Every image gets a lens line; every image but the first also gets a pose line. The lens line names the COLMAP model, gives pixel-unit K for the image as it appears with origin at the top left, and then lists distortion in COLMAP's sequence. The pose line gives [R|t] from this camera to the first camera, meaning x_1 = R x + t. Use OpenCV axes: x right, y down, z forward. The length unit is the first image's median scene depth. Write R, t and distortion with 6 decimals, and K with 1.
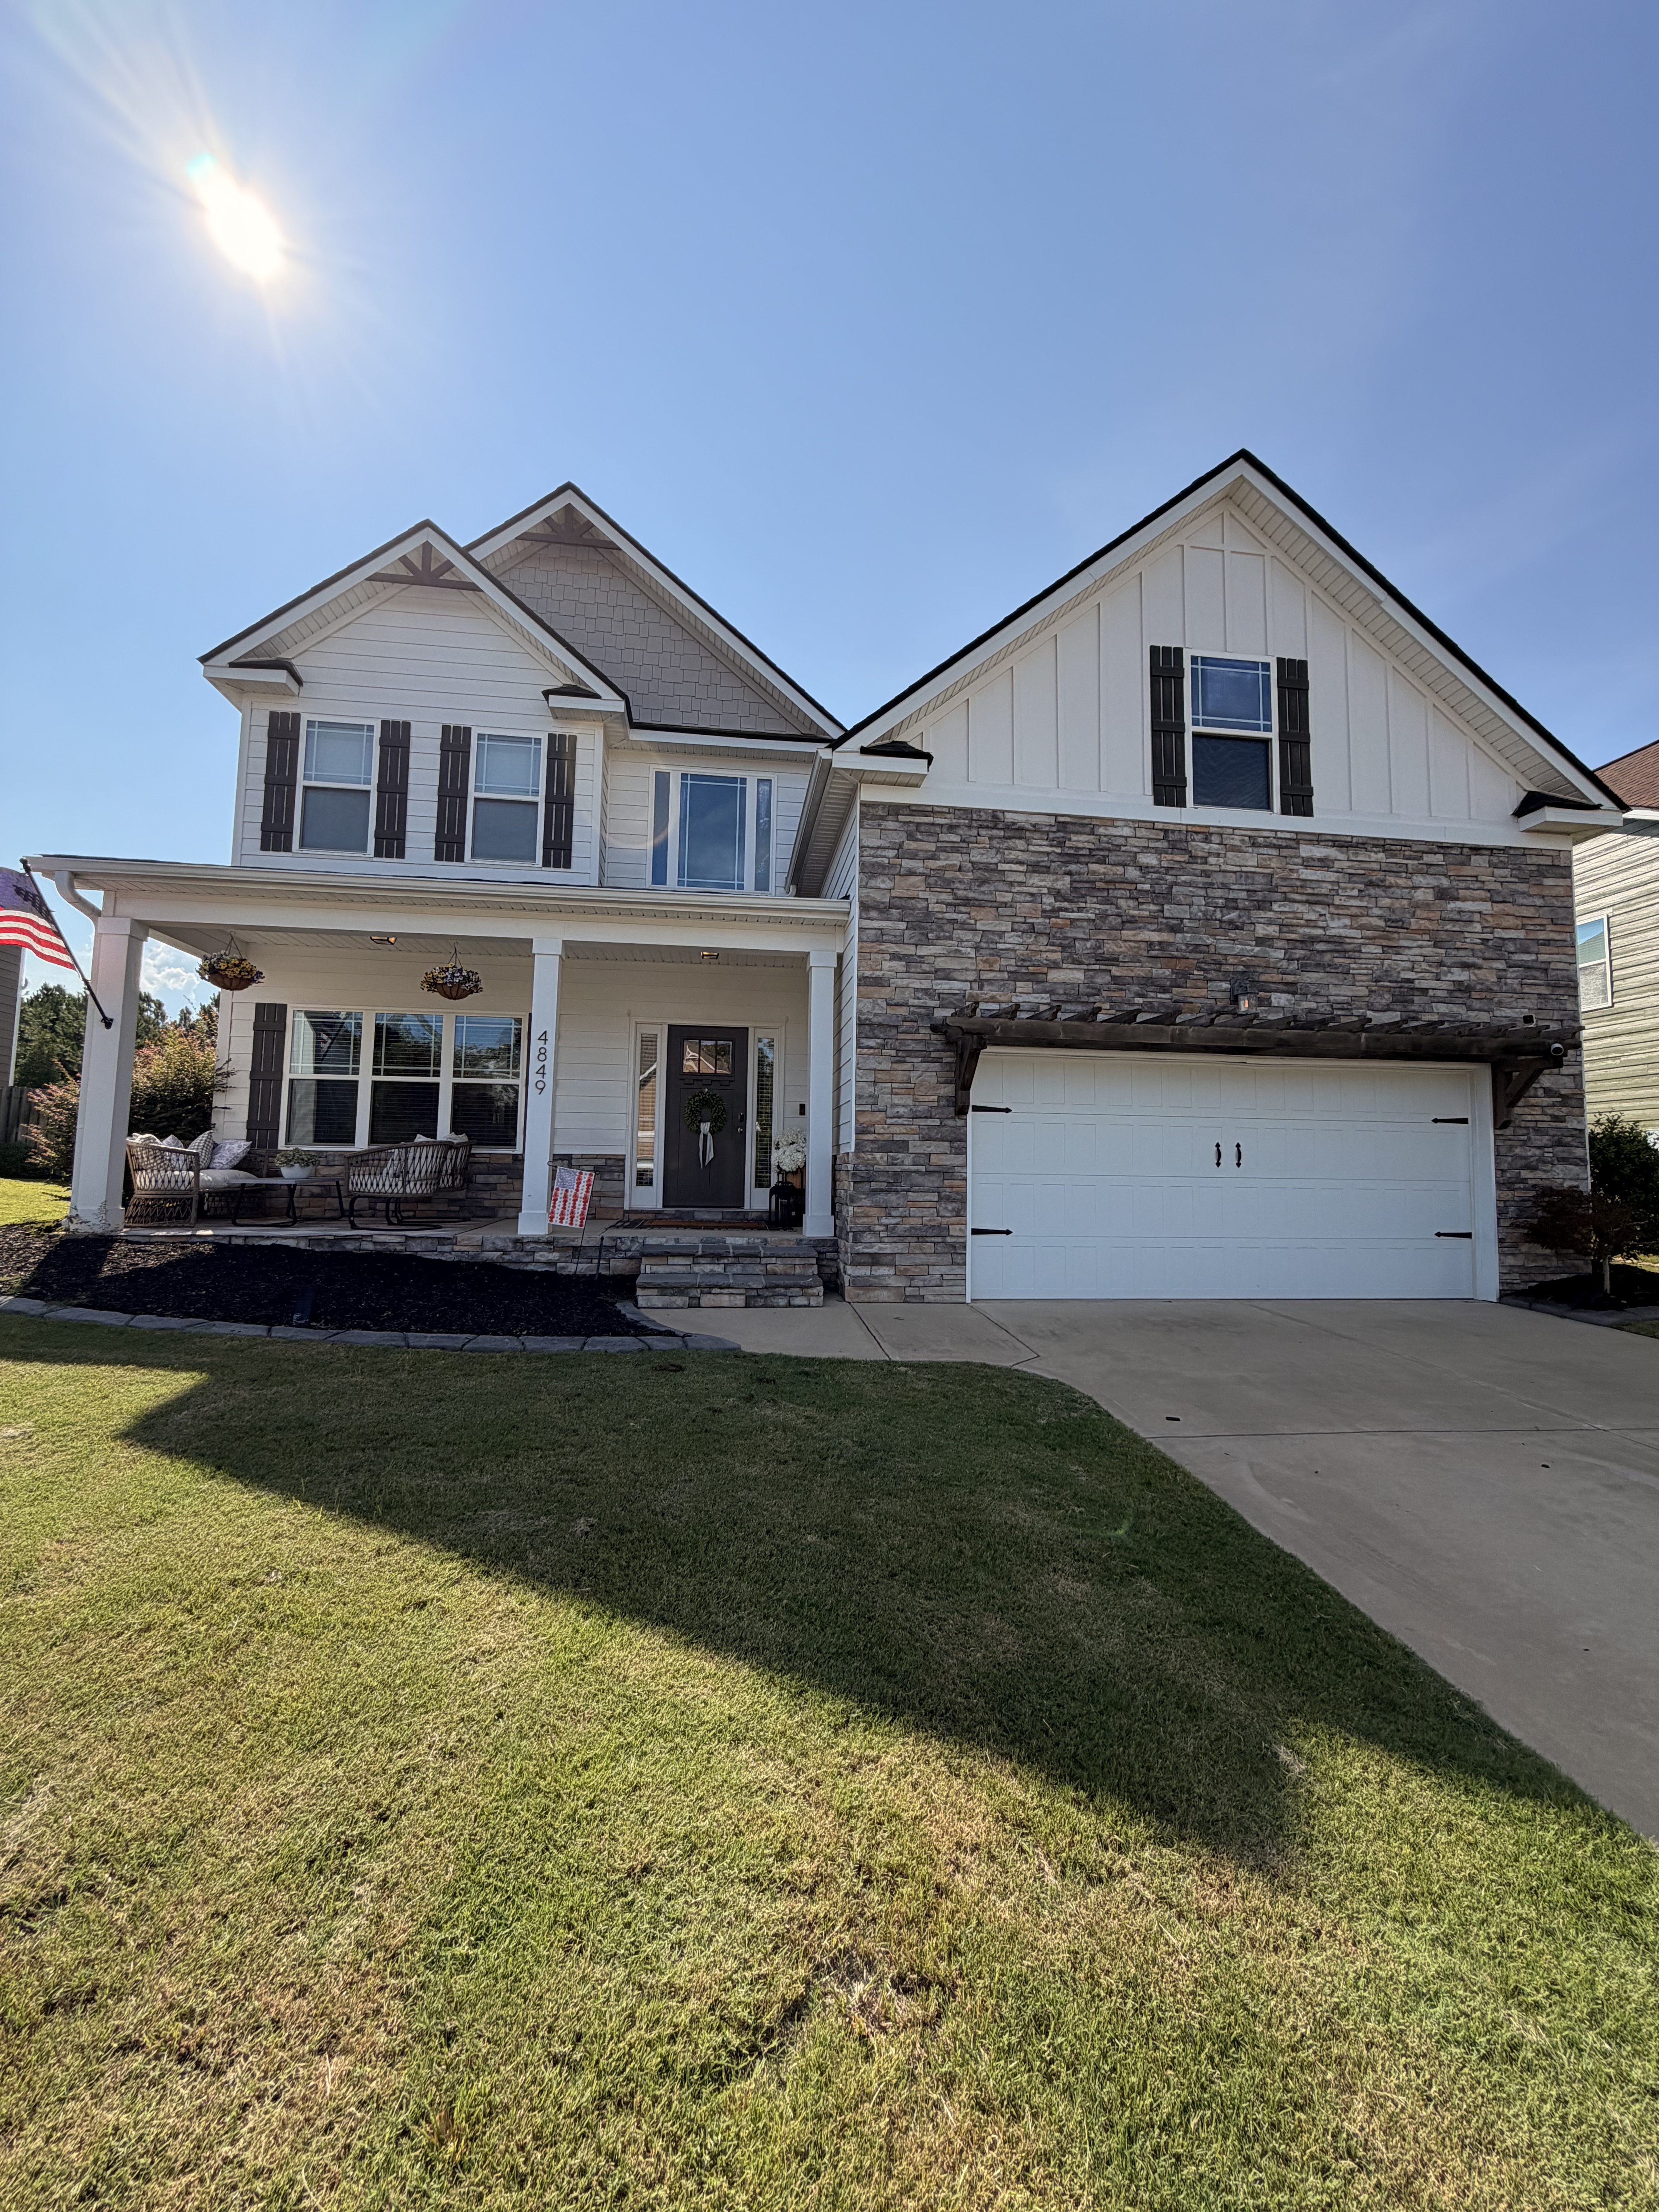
lens RADIAL K [[887.8, 0, 824.9], [0, 887.8, 1101.2], [0, 0, 1]] dist [0.003727, 0.000160]
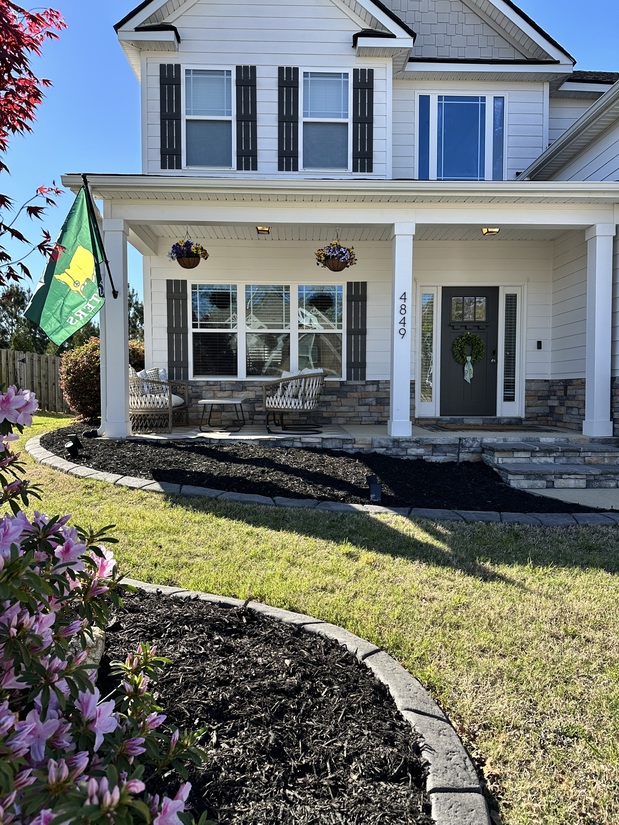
lens RADIAL K [[583.8, 0, 306.5], [0, 583.8, 413.7], [0, 0, 1]] dist [0.036468, -0.038069]
pose [[0.995563, -0.010995, -0.093457, -0.315164], [0.022170, 0.992600, 0.119390, -0.001597], [0.091453, -0.120932, 0.988439, 0.047822]]
